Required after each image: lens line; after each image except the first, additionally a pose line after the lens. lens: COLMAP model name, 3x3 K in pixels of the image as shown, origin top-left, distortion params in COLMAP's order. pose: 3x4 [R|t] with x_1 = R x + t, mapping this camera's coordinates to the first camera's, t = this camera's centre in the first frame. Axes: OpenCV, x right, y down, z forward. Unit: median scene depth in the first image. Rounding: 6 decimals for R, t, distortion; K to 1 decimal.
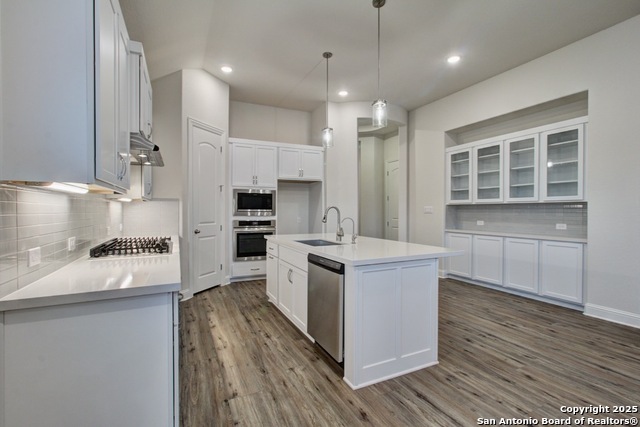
lens RADIAL K [[298.3, 0, 326.8], [0, 298.3, 212.6], [0, 0, 1]] dist [0.003685, 0.000620]
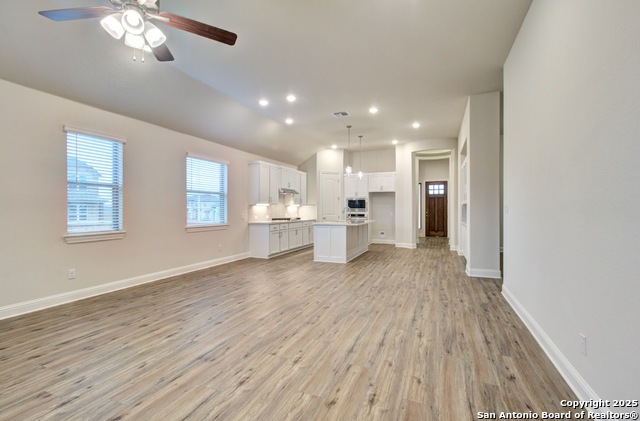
lens RADIAL K [[298.3, 0, 324.3], [0, 298.3, 209.3], [0, 0, 1]] dist [0.003685, 0.000620]
pose [[0.664624, 0.005973, -0.747154, 1.373661], [-0.007569, 0.999971, 0.001261, -0.006734], [0.747140, 0.004817, 0.664650, -0.591879]]
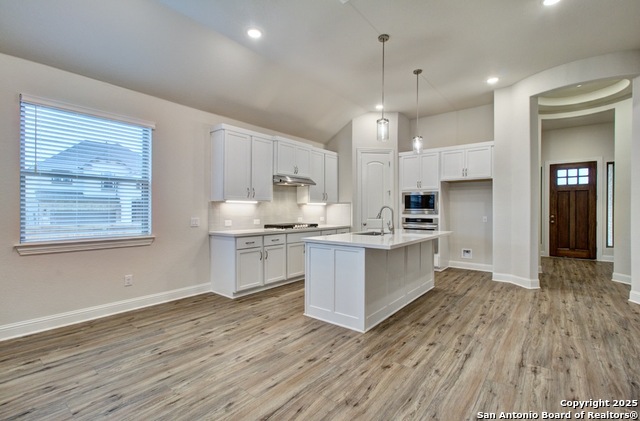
lens RADIAL K [[298.3, 0, 319.2], [0, 298.3, 213.8], [0, 0, 1]] dist [0.003685, 0.000620]
pose [[0.419196, 0.015844, -0.907757, 0.835463], [-0.008886, 0.999871, 0.013348, -0.003985], [0.907852, 0.002471, 0.419283, 0.182400]]
